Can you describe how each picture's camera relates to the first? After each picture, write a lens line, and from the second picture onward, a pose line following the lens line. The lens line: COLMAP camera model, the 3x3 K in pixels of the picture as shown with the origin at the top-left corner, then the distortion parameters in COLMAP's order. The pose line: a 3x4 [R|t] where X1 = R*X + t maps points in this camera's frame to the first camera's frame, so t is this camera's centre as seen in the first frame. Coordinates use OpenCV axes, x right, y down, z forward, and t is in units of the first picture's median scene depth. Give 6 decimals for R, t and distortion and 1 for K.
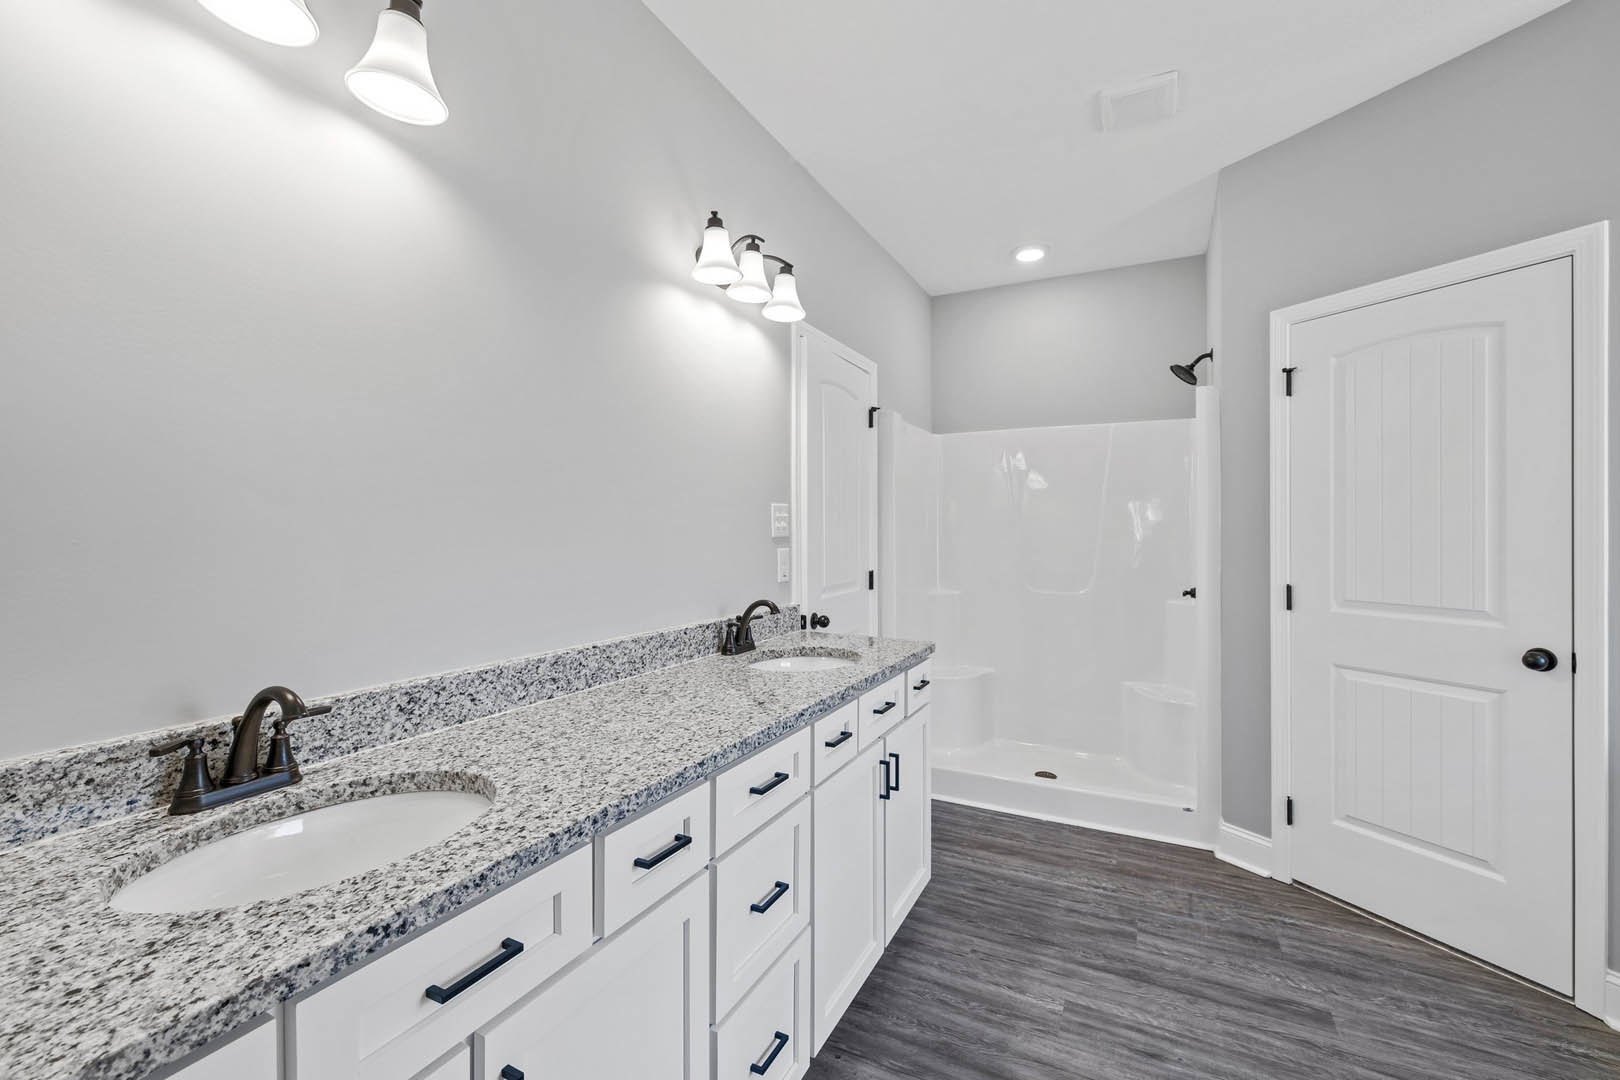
lens RADIAL K [[675.3, 0, 812.8], [0, 675.3, 534.4], [0, 0, 1]] dist [0.002150, 0.000442]
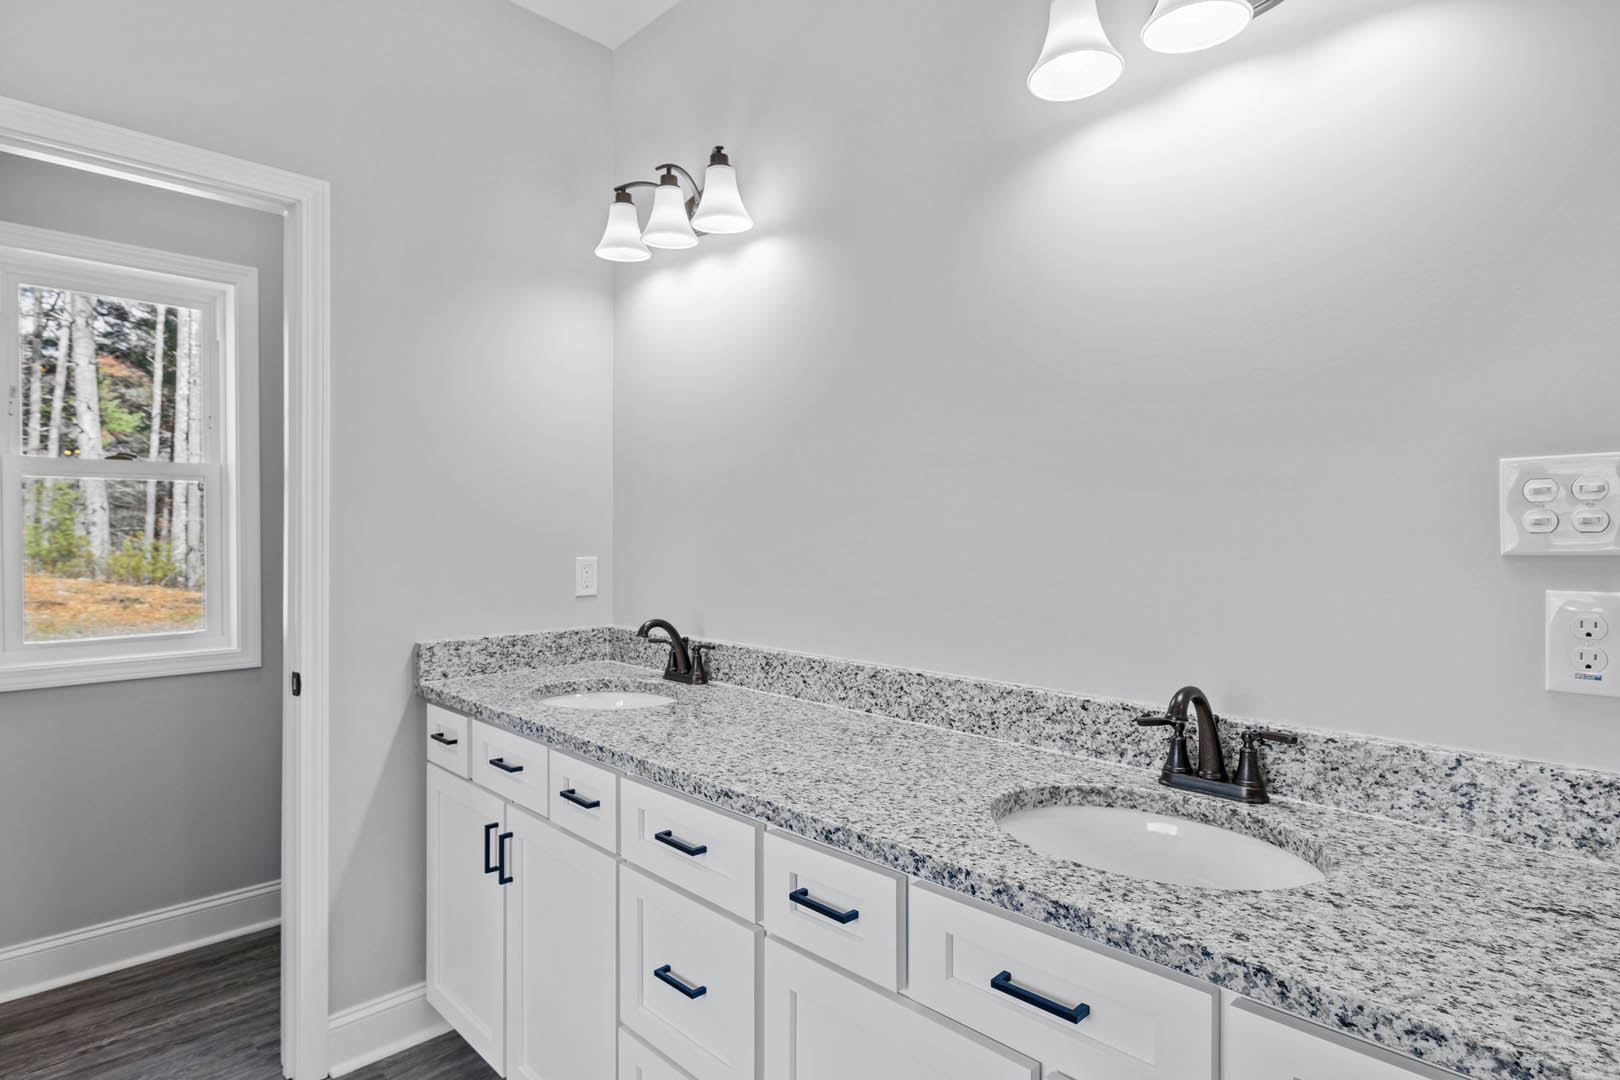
lens RADIAL K [[864.5, 0, 813.5], [0, 864.5, 532.8], [0, 0, 1]] dist [0.002694, -0.000074]
pose [[-0.309256, 0.005142, -0.950965, 0.824980], [-0.004656, 0.999965, 0.006921, -0.015368], [0.950968, 0.006569, -0.309221, 1.375676]]
